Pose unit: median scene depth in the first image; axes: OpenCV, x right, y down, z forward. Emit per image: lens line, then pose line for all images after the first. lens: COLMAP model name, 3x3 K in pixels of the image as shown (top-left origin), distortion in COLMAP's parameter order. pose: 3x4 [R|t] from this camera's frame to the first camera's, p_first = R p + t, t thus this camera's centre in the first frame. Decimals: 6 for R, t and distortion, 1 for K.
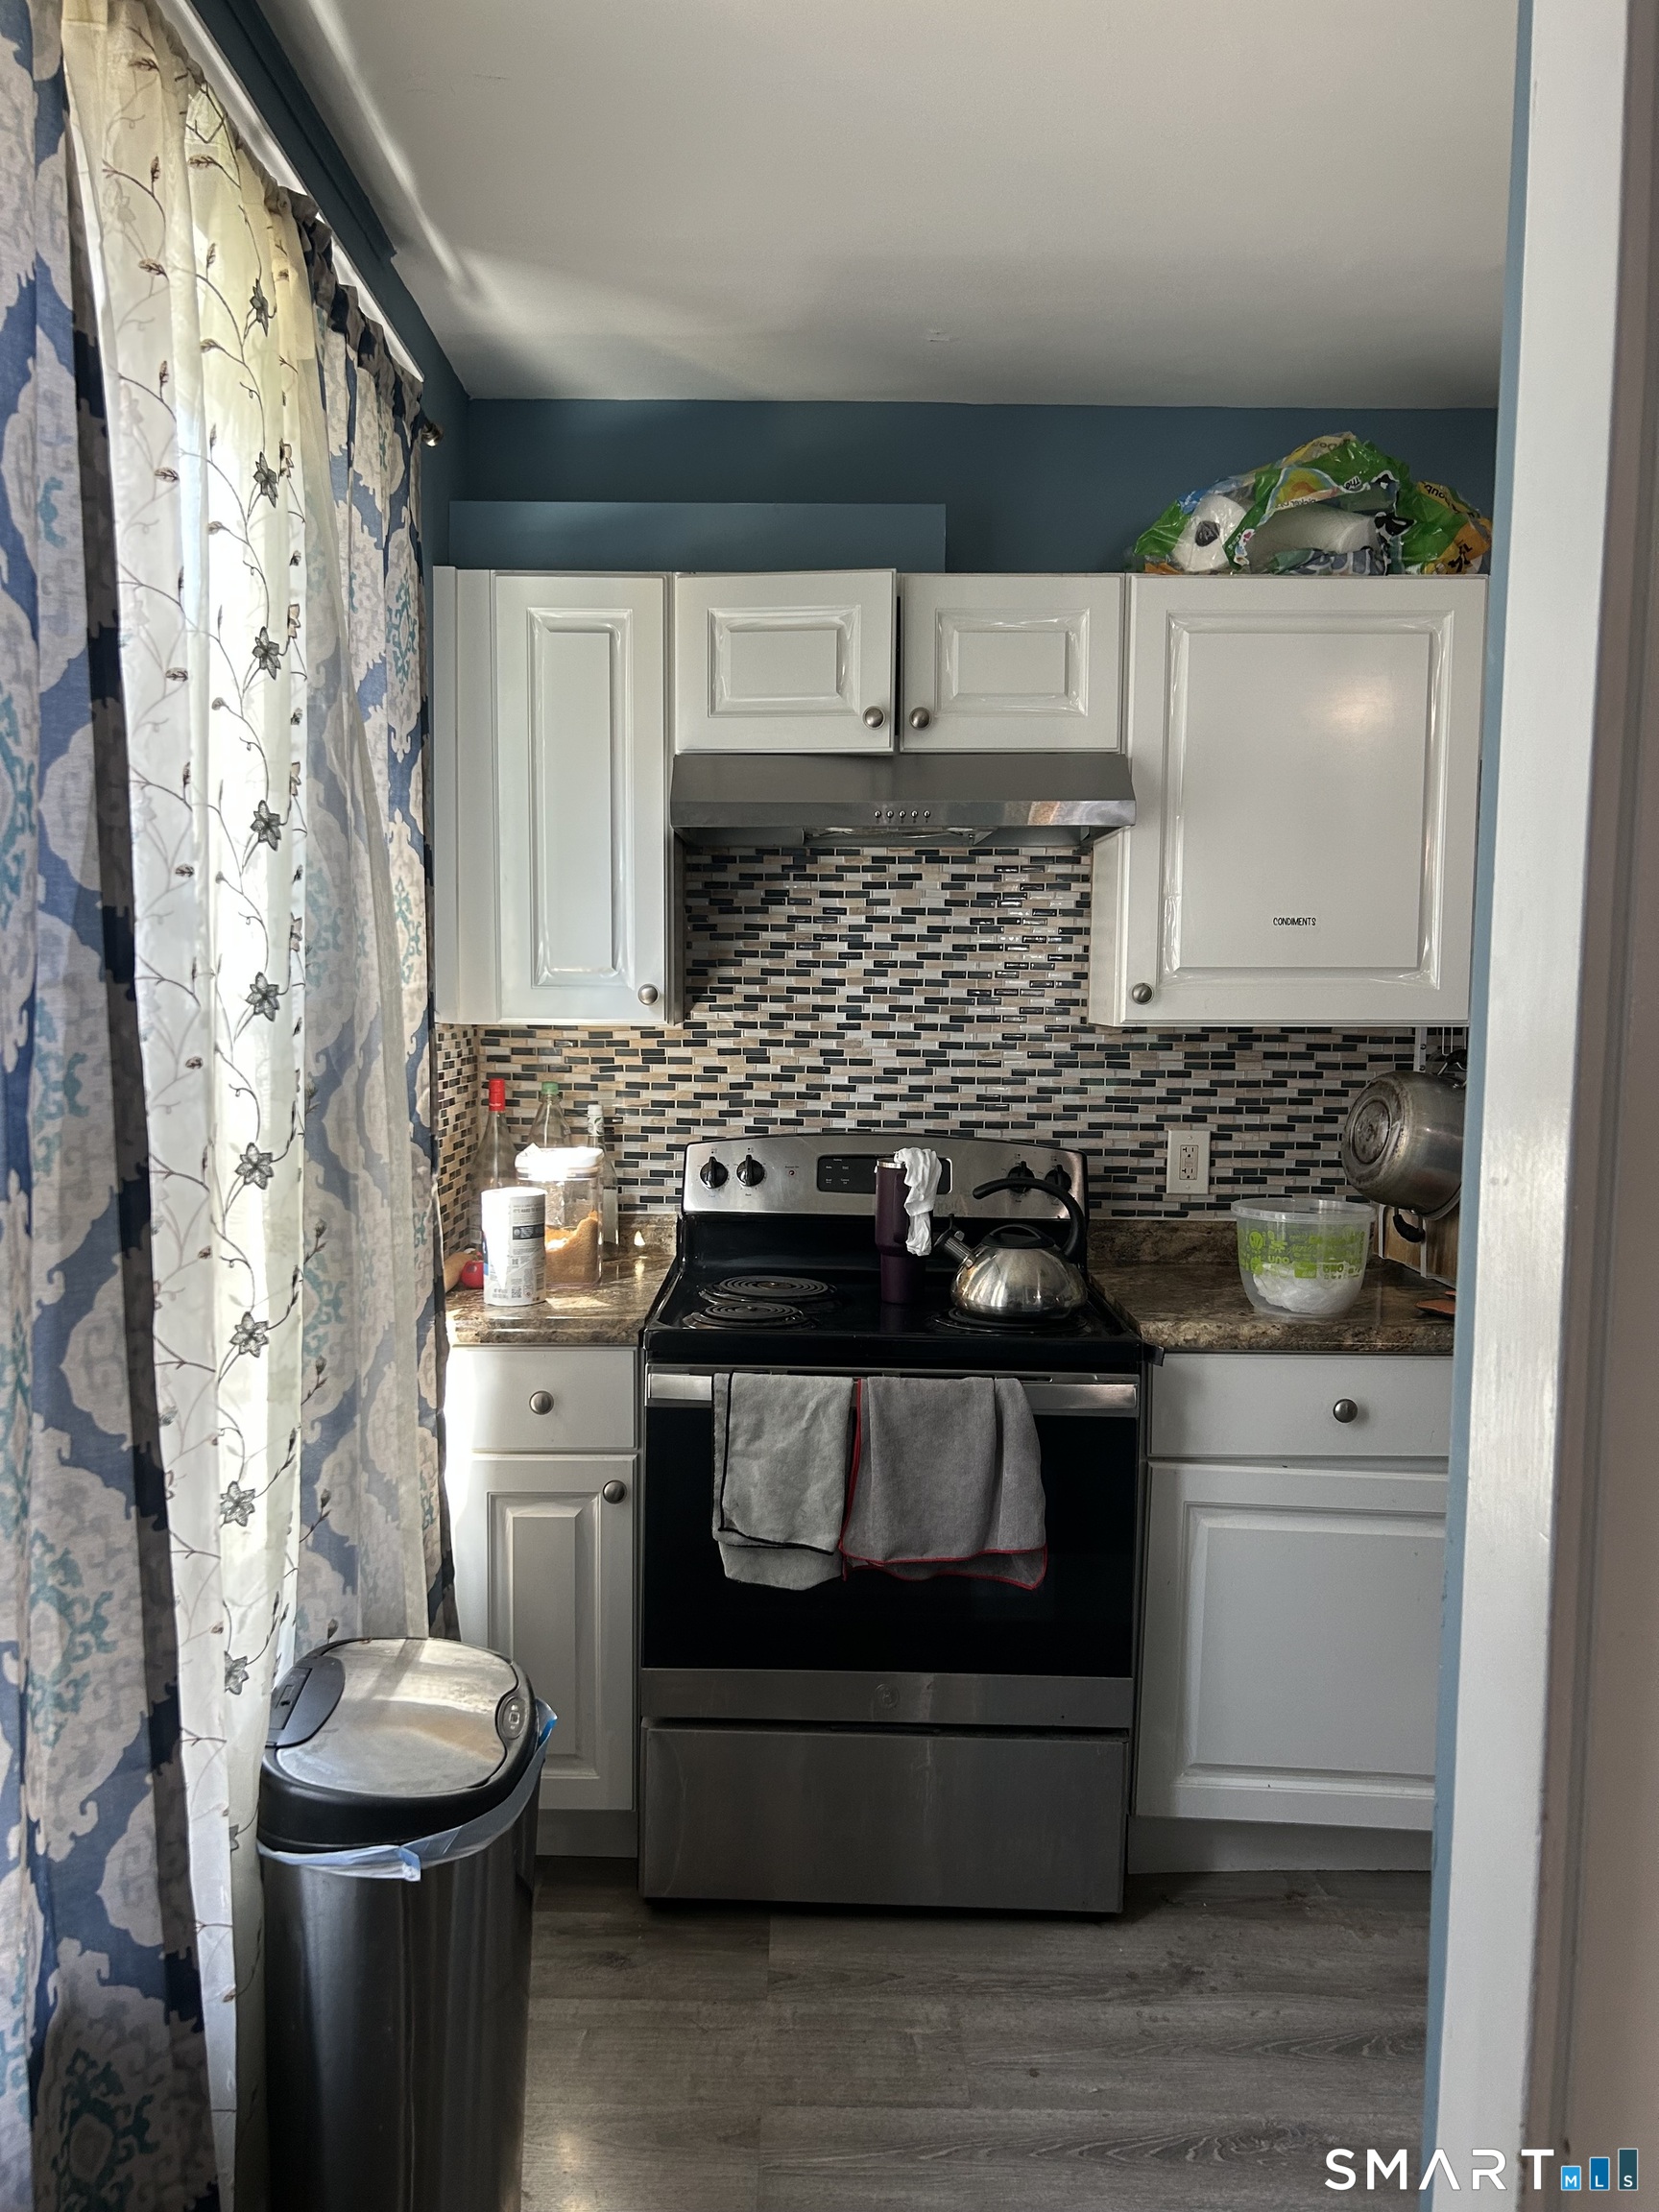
lens RADIAL K [[1666.1, 0, 828.4], [0, 1666.1, 1116.9], [0, 0, 1]] dist [0.016426, -0.005011]
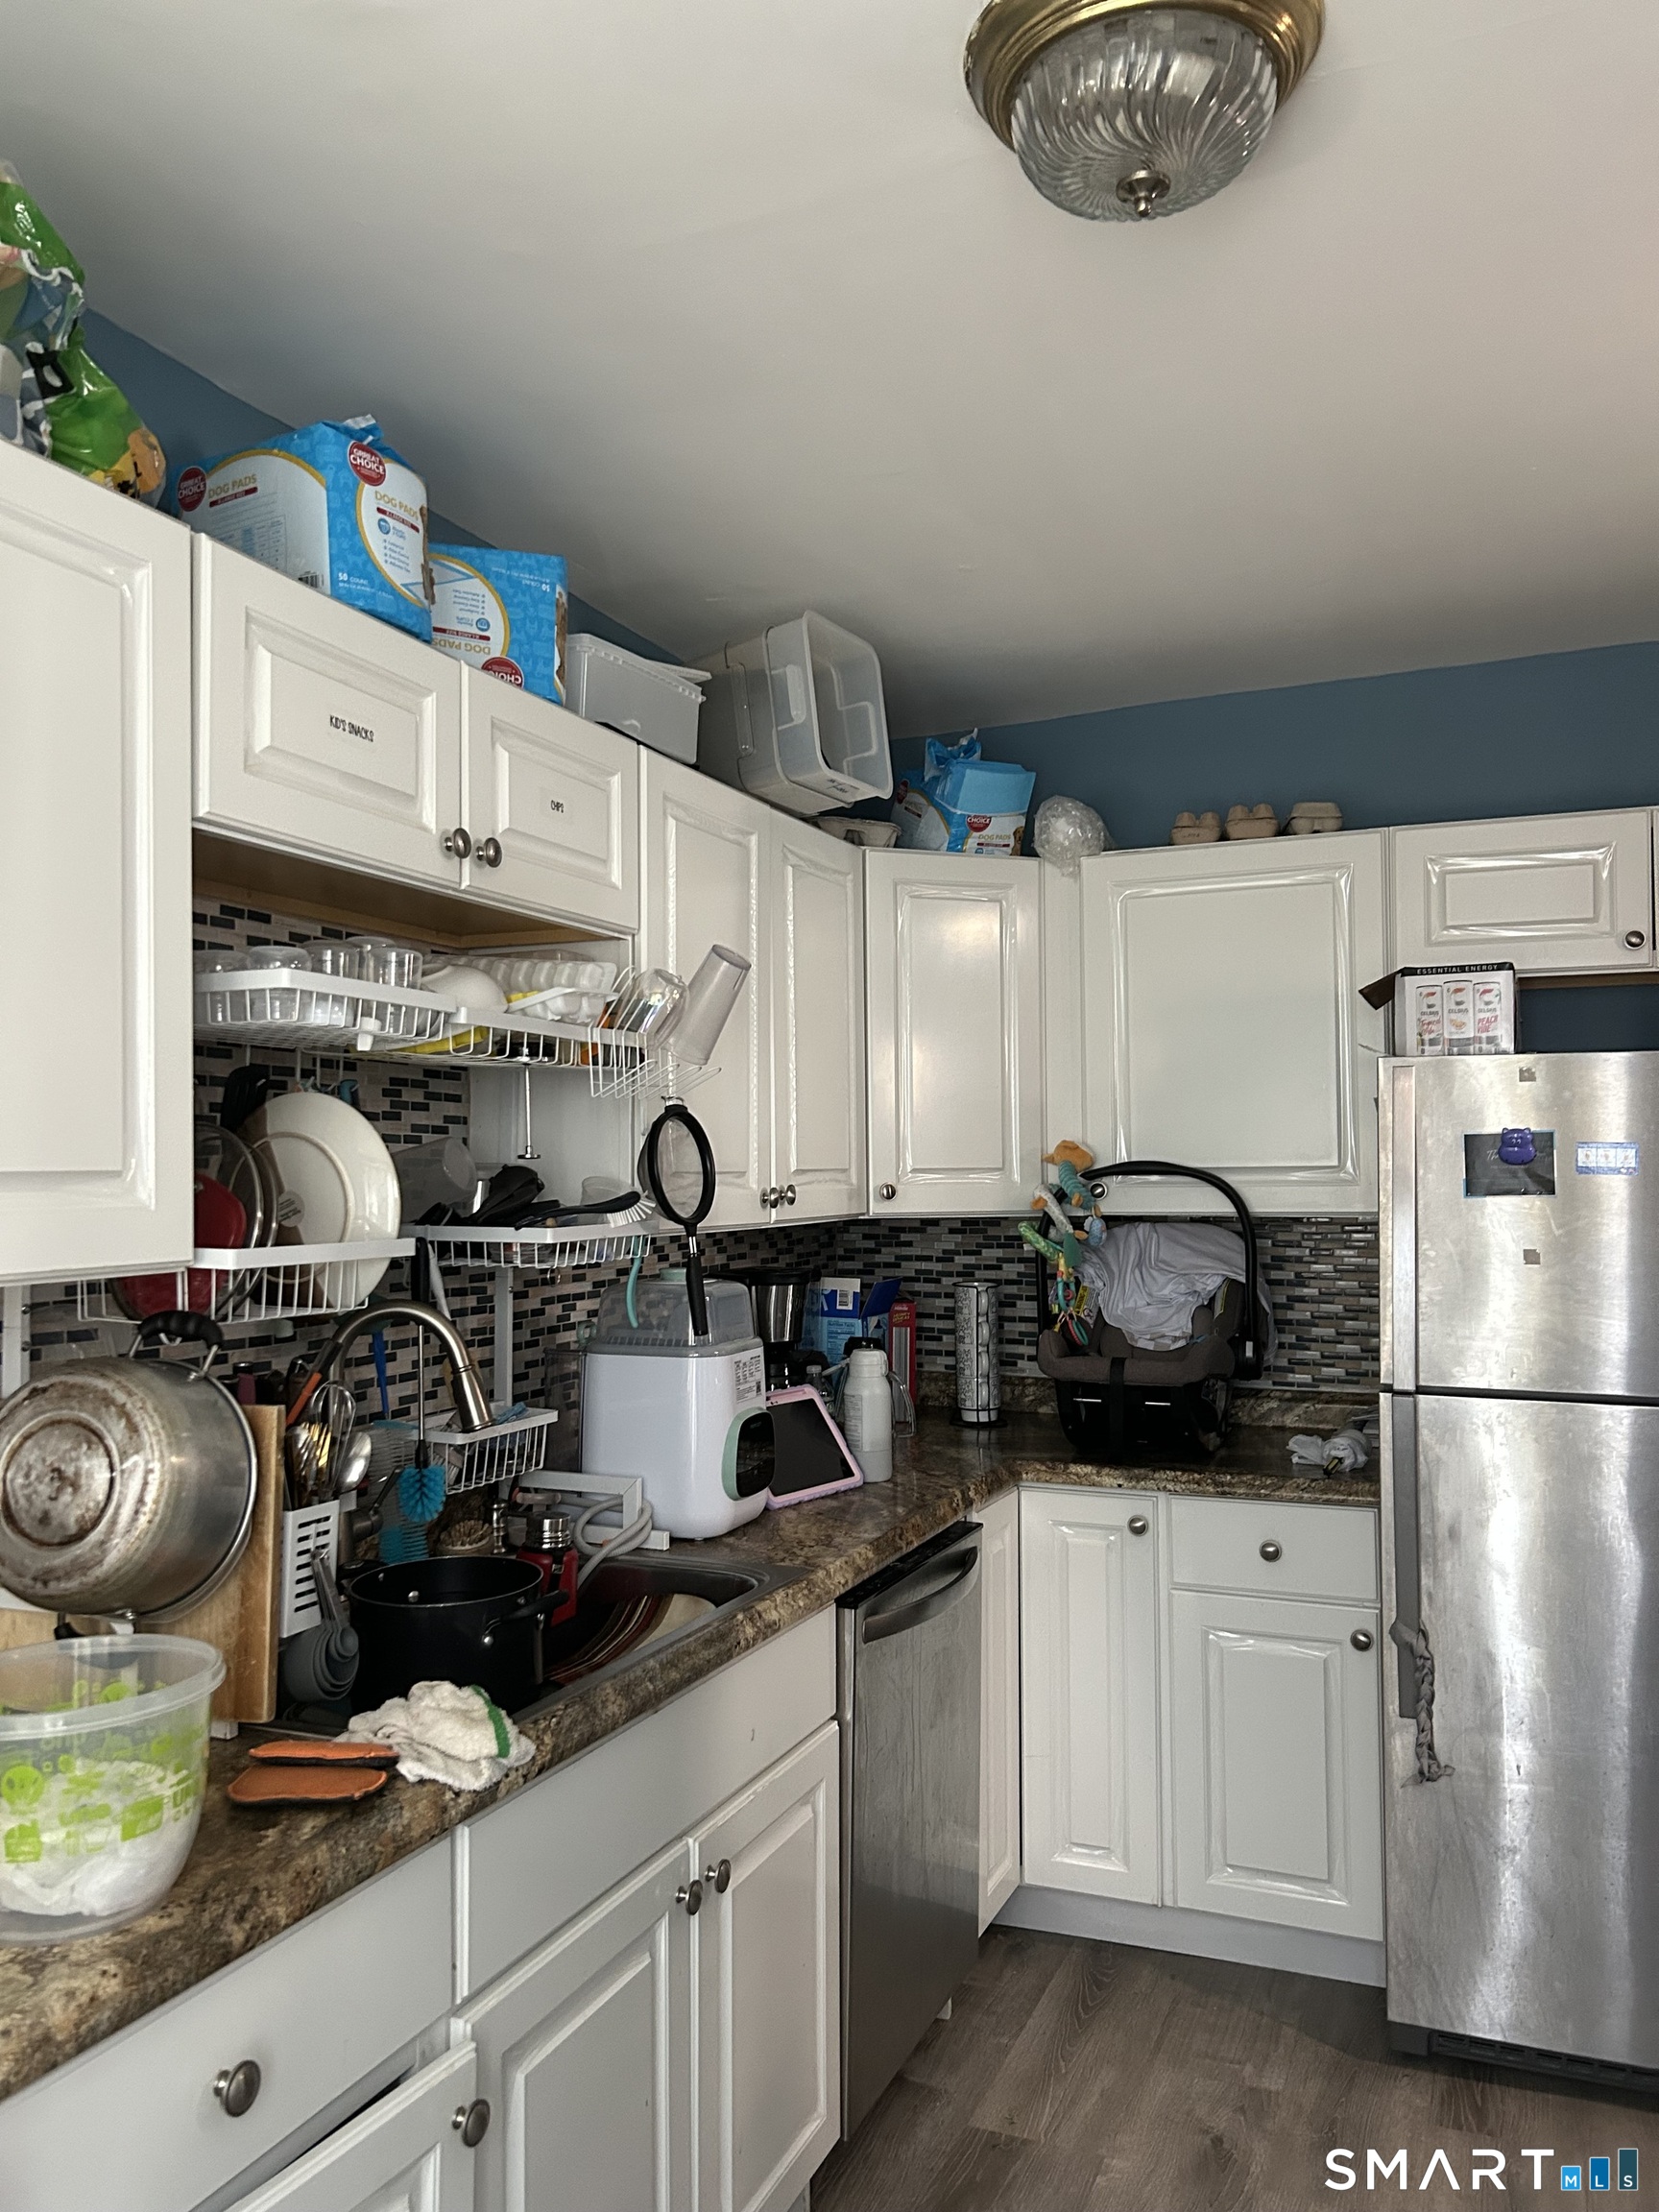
lens RADIAL K [[1666.1, 0, 832.2], [0, 1666.1, 1108.7], [0, 0, 1]] dist [0.016426, -0.005011]
pose [[0.381052, 0.014326, 0.924443, -0.069213], [0.091284, 0.994411, -0.053038, -0.054533], [-0.920036, 0.104597, 0.377615, 0.523873]]
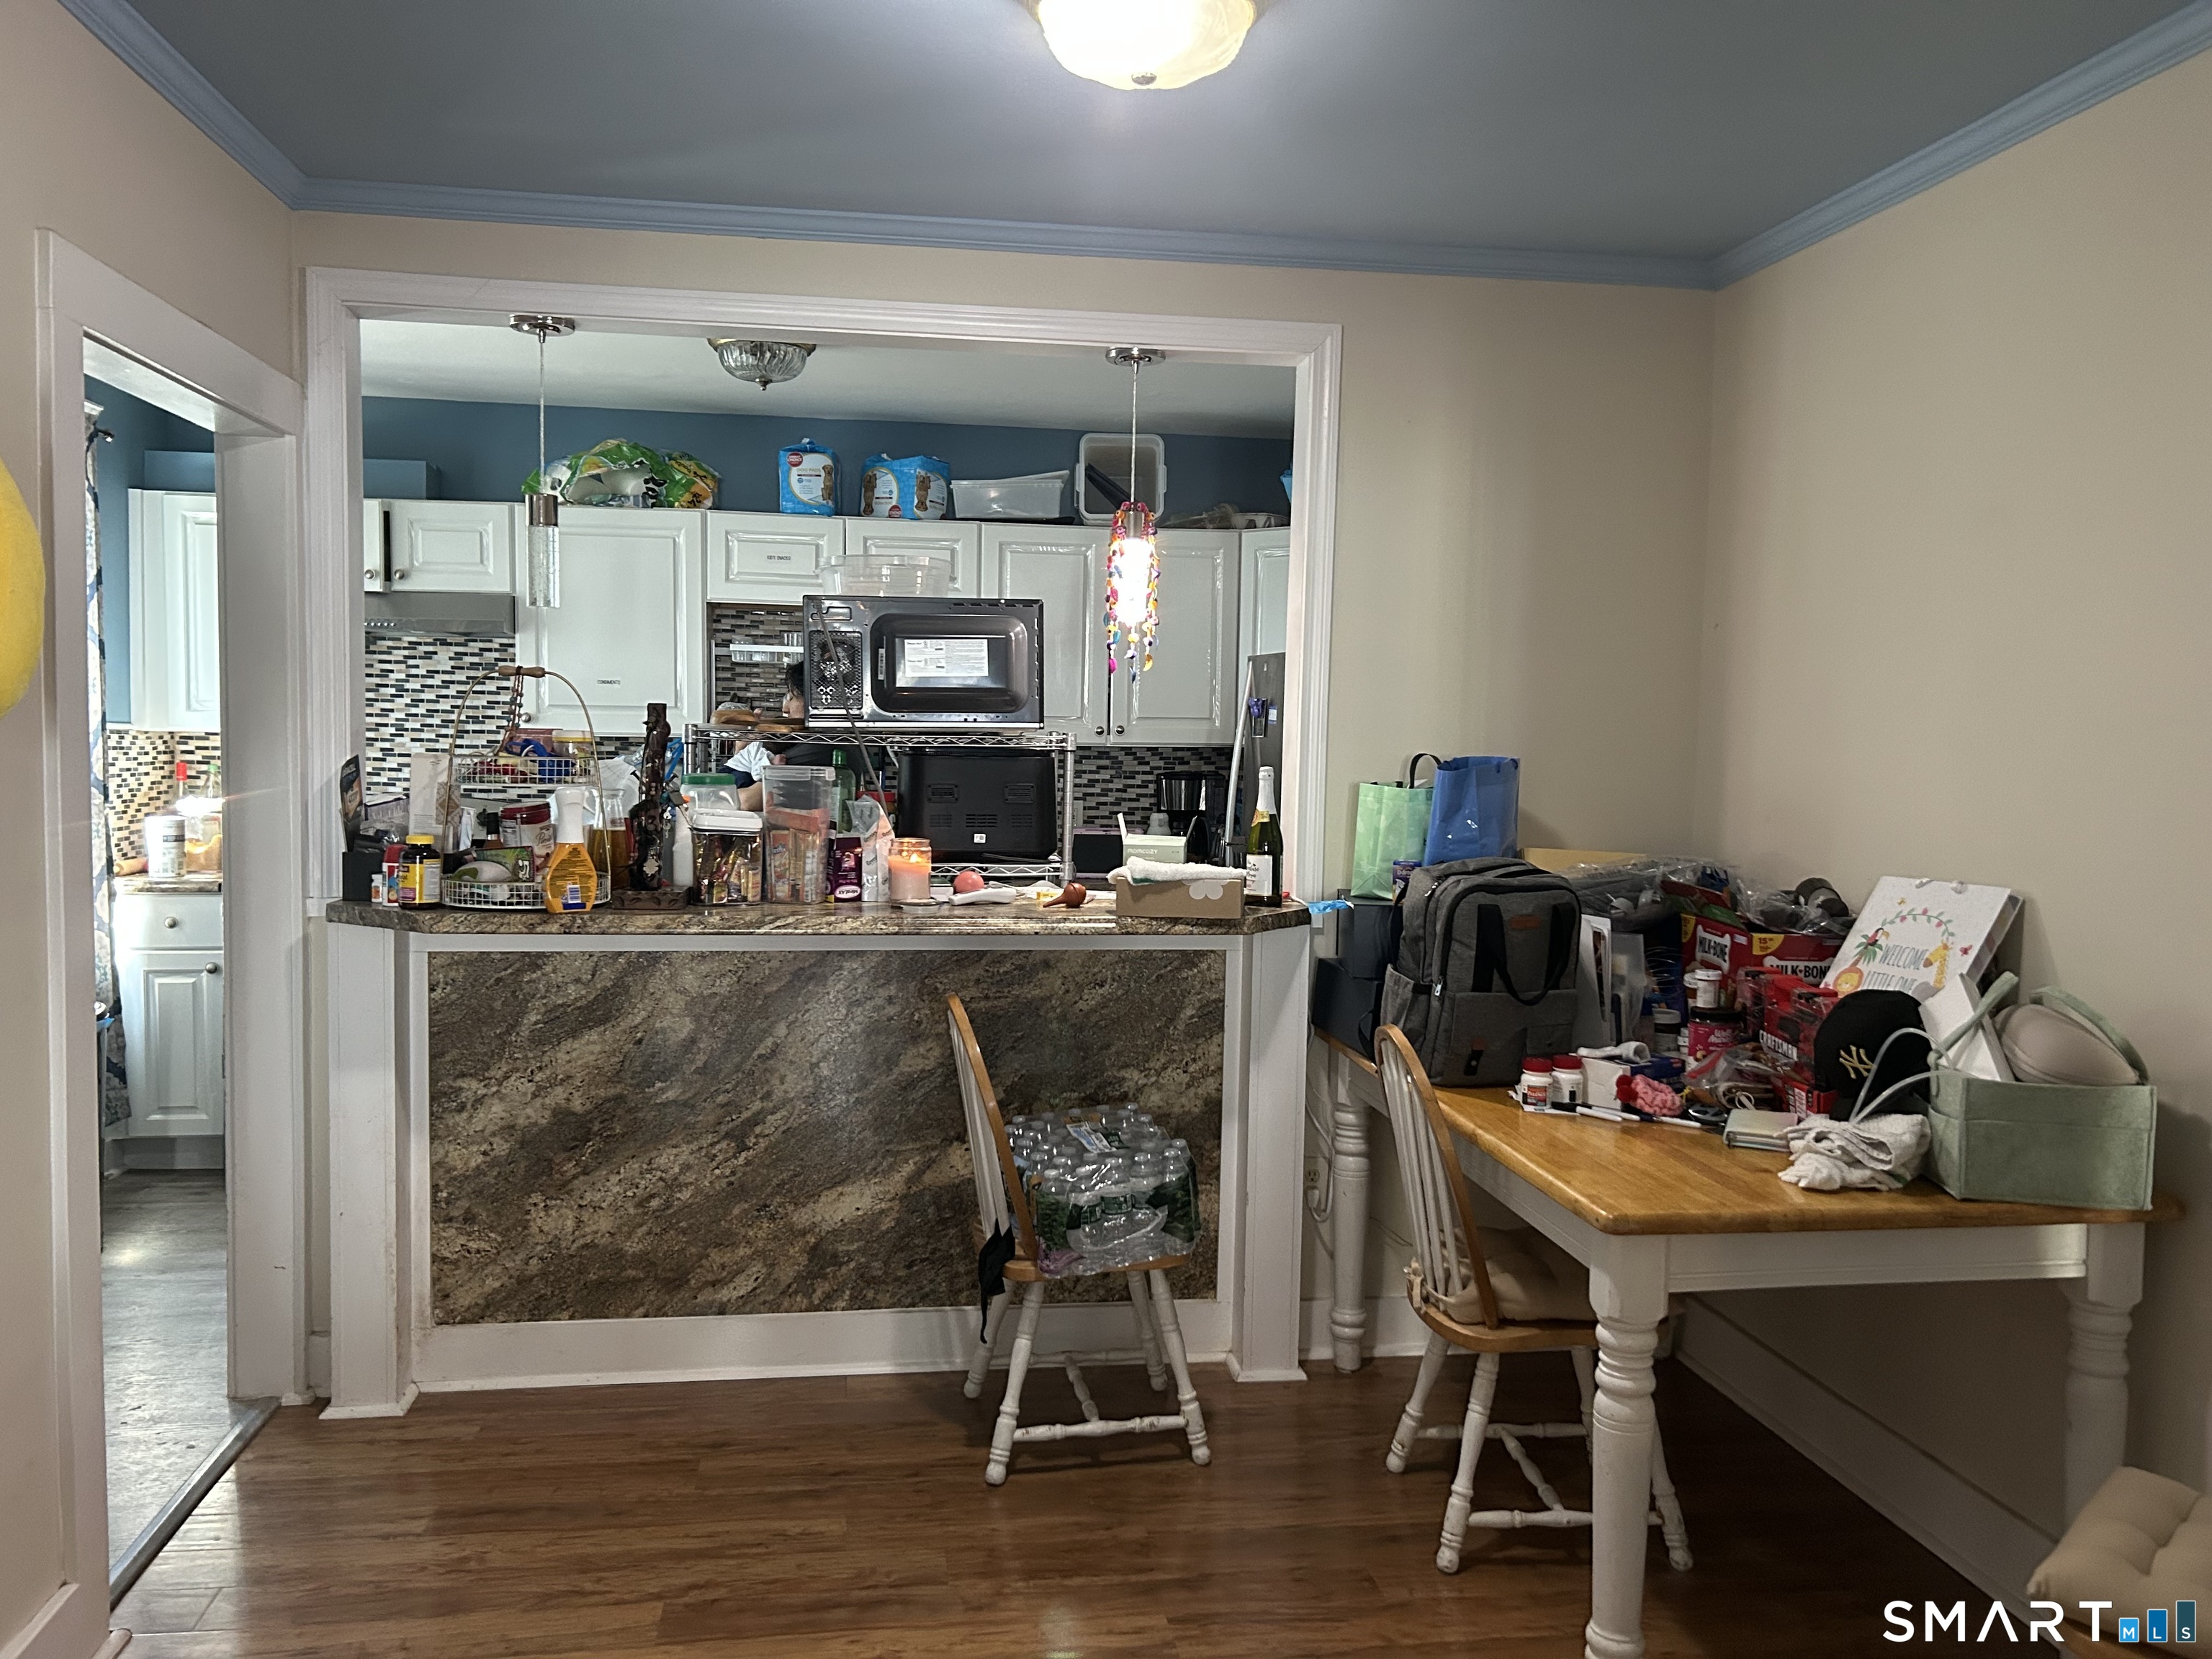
lens RADIAL K [[1666.1, 0, 1108.0], [0, 1666.1, 820.8], [0, 0, 1]] dist [0.016426, -0.005011]
pose [[0.989158, 0.000529, 0.146857, 0.511660], [0.001401, 0.999914, -0.013042, 0.063518], [-0.146851, 0.013106, 0.989072, -0.906137]]
